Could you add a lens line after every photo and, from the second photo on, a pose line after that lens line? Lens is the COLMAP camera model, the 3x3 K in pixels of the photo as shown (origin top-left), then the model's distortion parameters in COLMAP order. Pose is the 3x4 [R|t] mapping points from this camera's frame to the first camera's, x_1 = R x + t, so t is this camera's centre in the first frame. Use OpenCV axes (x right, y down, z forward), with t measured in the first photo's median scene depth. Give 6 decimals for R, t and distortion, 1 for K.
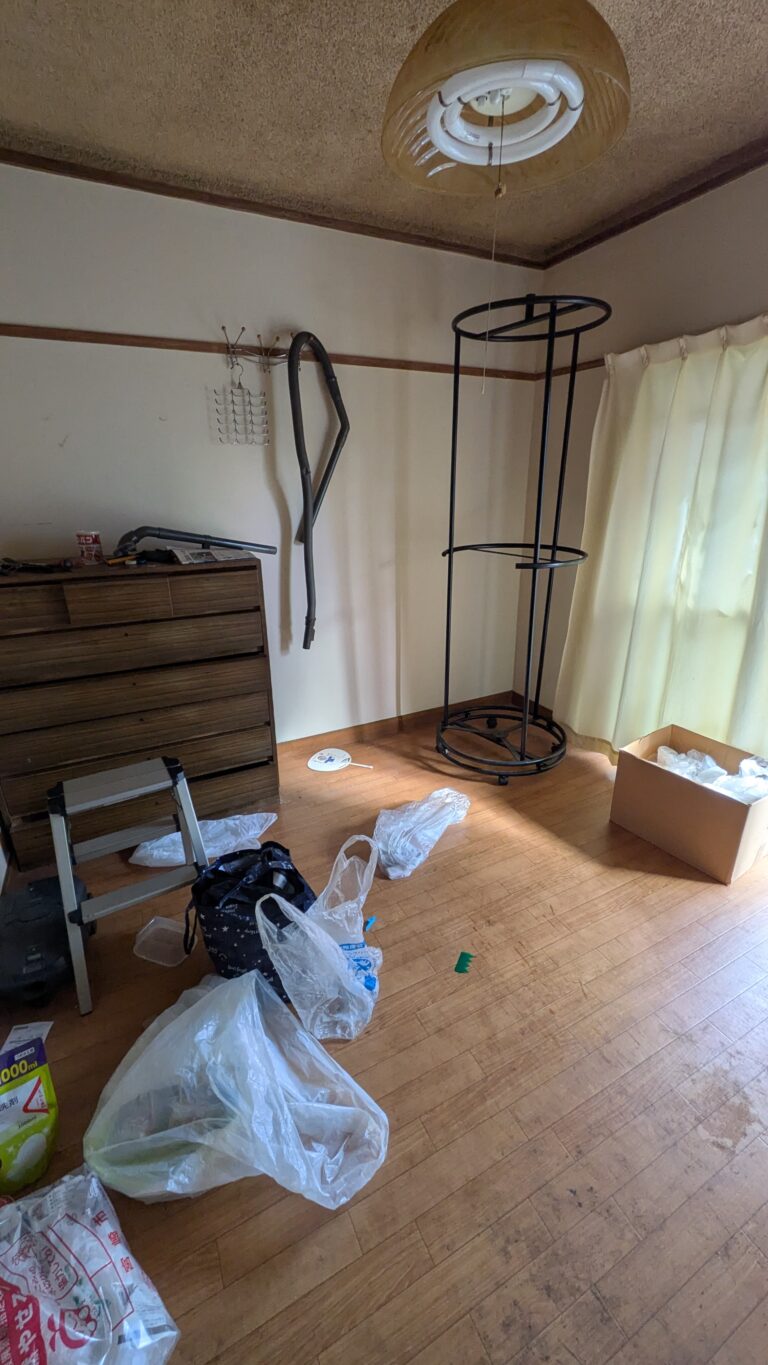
lens RADIAL K [[530.0, 0, 383.6], [0, 530.0, 682.5], [0, 0, 1]] dist [0.006208, -0.000206]
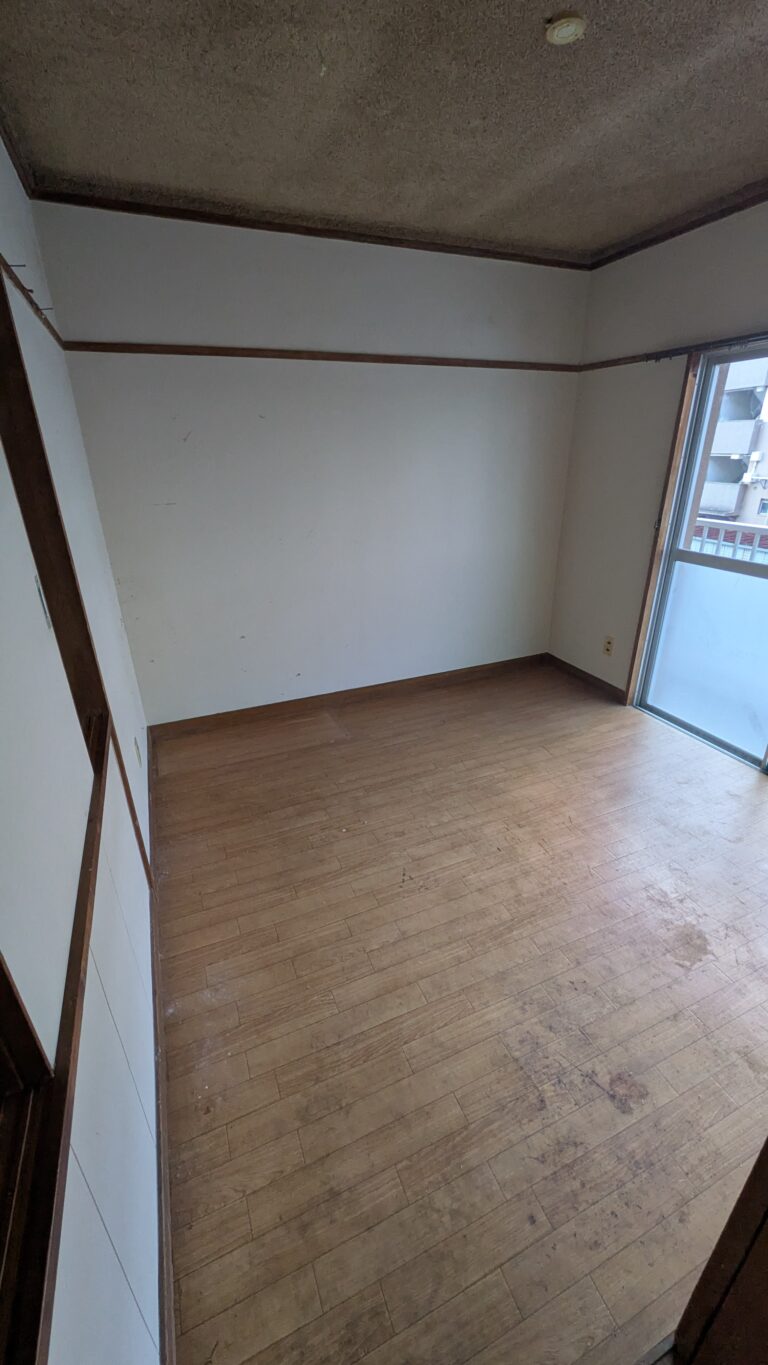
lens RADIAL K [[530.0, 0, 387.7], [0, 530.0, 679.4], [0, 0, 1]] dist [0.006208, -0.000206]
pose [[0.997945, 0.025813, -0.058653, -0.066213], [-0.022792, 0.998407, 0.051616, 0.057557], [0.059892, -0.050173, 0.996943, -0.354188]]
